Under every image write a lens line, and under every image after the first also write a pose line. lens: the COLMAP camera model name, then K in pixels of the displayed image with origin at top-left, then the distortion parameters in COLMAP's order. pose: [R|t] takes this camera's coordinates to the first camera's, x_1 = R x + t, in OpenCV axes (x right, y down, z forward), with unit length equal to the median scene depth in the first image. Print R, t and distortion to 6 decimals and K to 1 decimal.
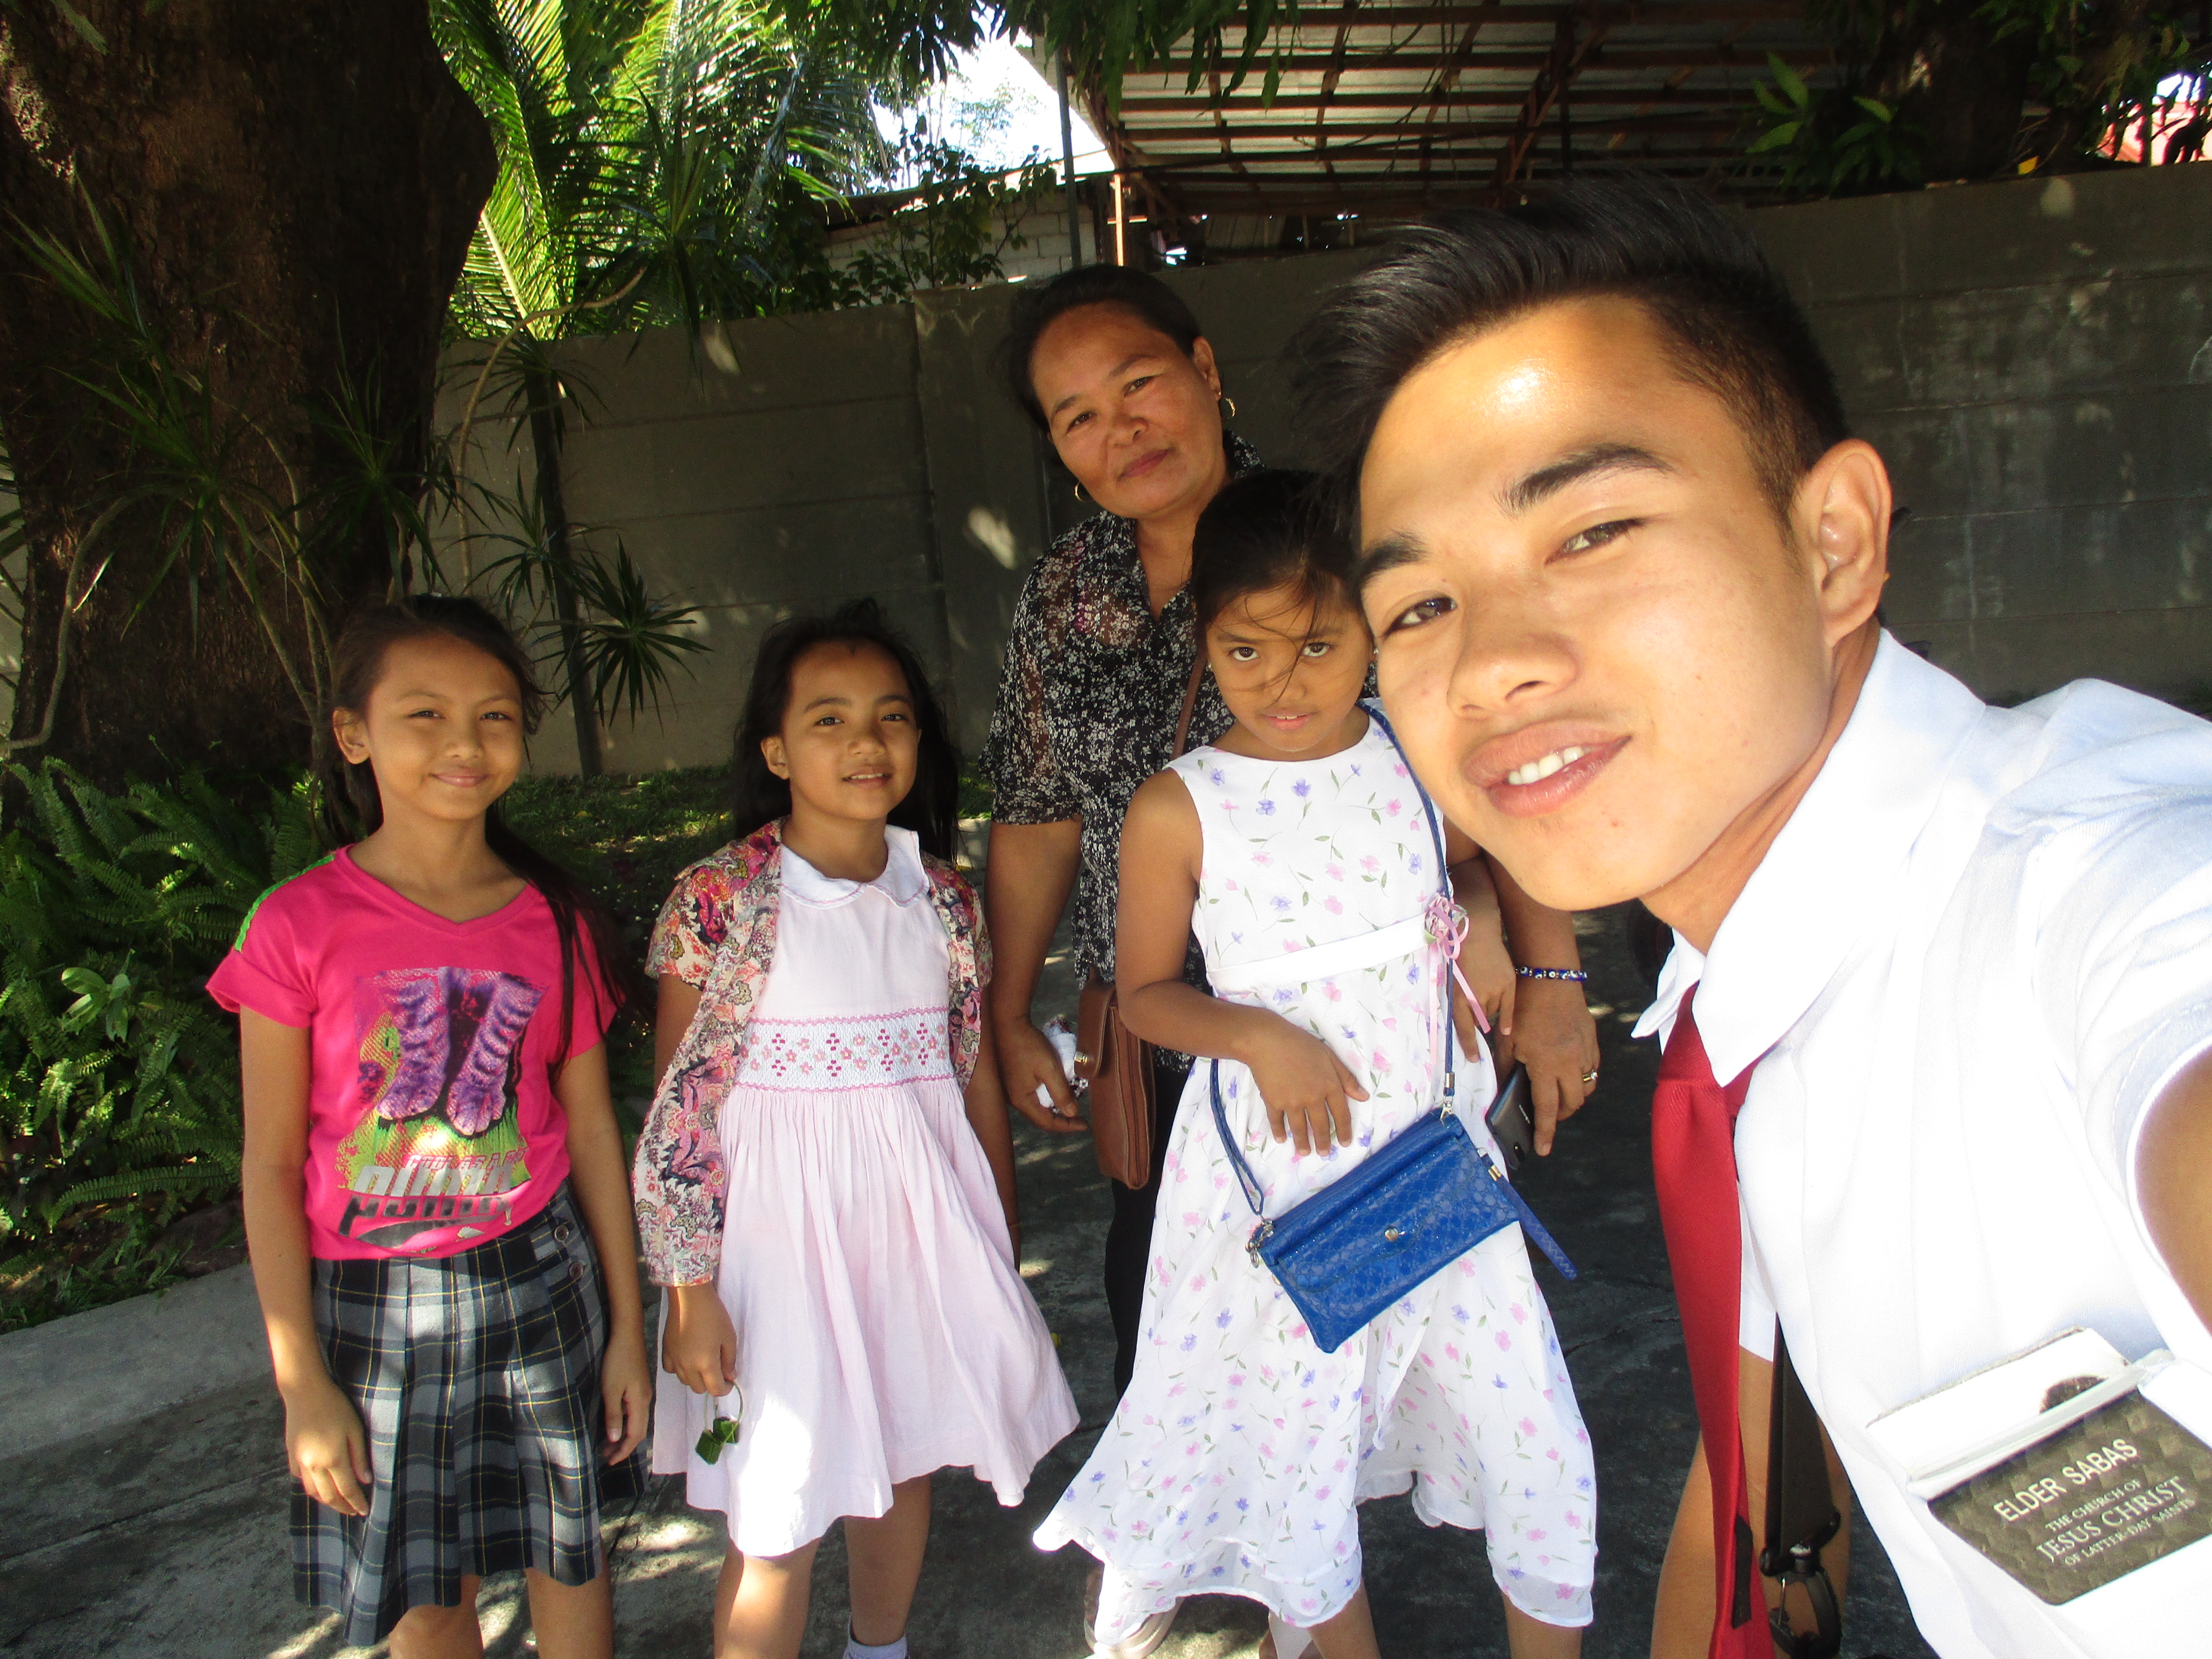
lens RADIAL K [[1827.4, 0, 1109.9], [0, 1827.4, 828.7], [0, 0, 1]] dist [-0.035887, 0.013826]
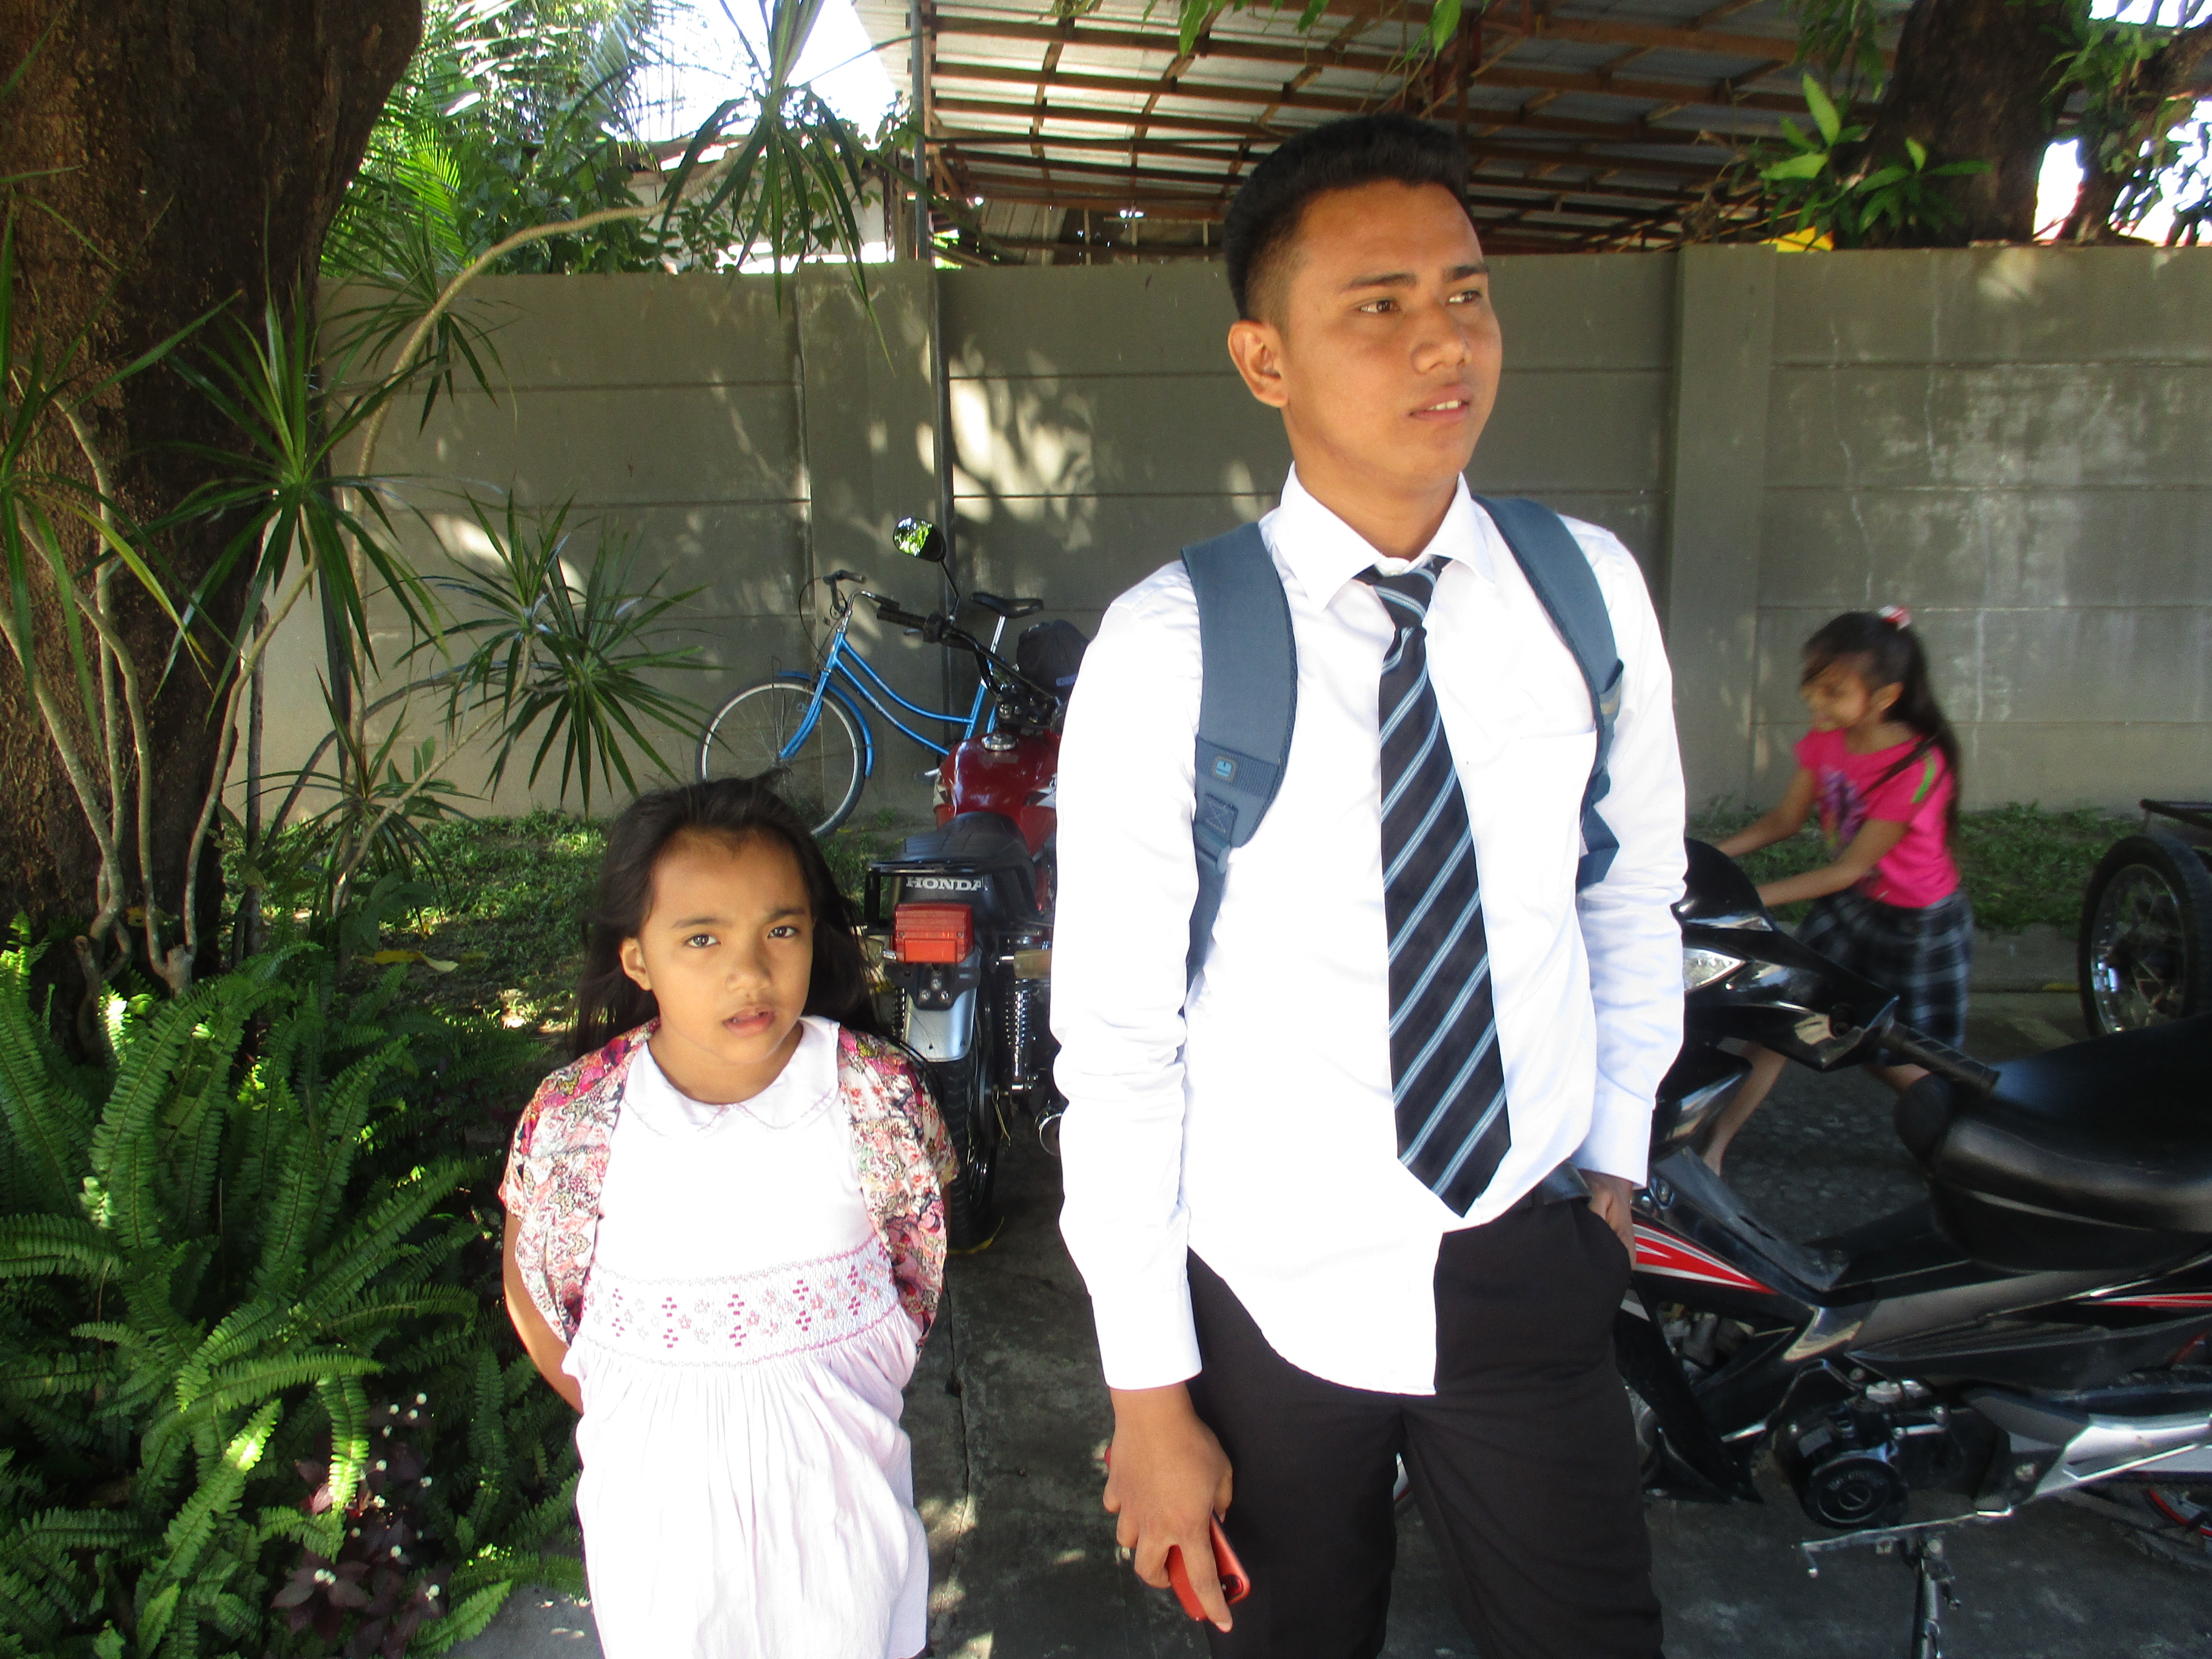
lens RADIAL K [[1827.4, 0, 1109.9], [0, 1827.4, 828.7], [0, 0, 1]] dist [-0.035887, 0.013826]
pose [[0.983571, 0.035900, 0.176914, -0.117151], [-0.036886, 0.999317, 0.002286, -0.048318], [-0.176711, -0.008774, 0.984224, 0.178497]]
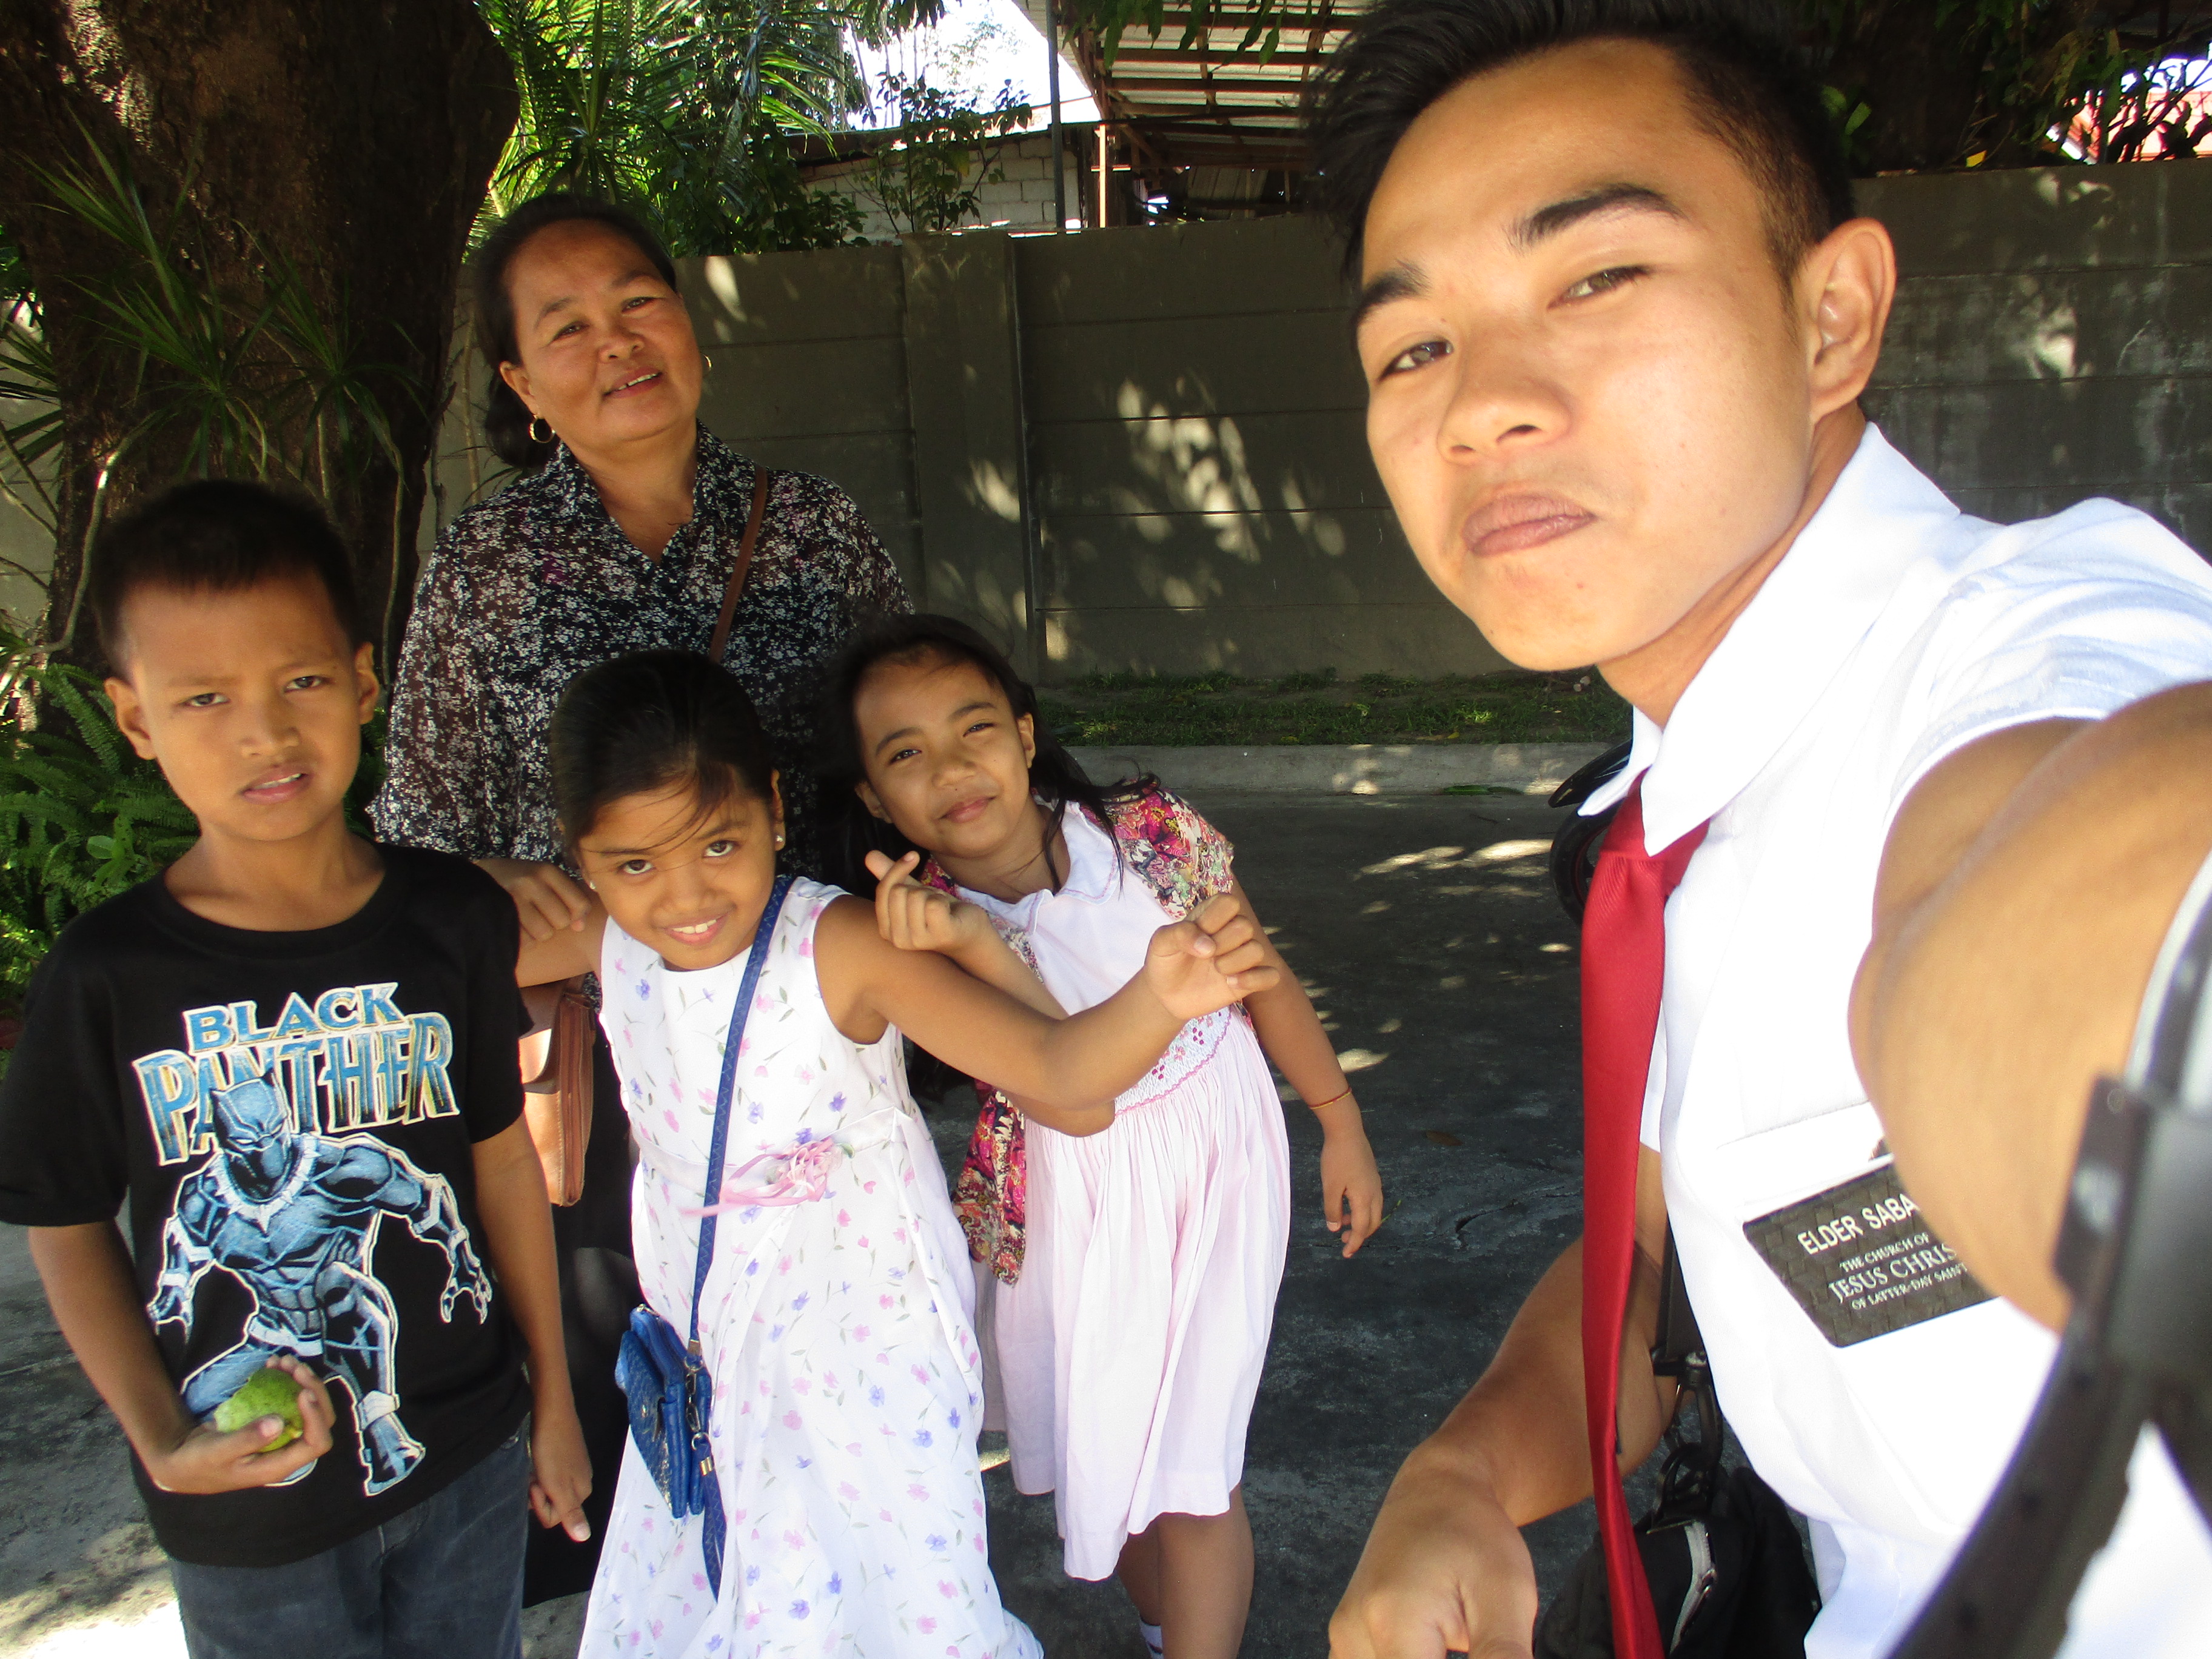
lens RADIAL K [[1827.4, 0, 1109.9], [0, 1827.4, 828.7], [0, 0, 1]] dist [-0.035887, 0.013826]
pose [[0.999133, 0.035198, 0.022246, -0.001700], [-0.035831, 0.998945, 0.028729, 0.007937], [-0.021211, -0.029501, 0.999340, -0.045092]]
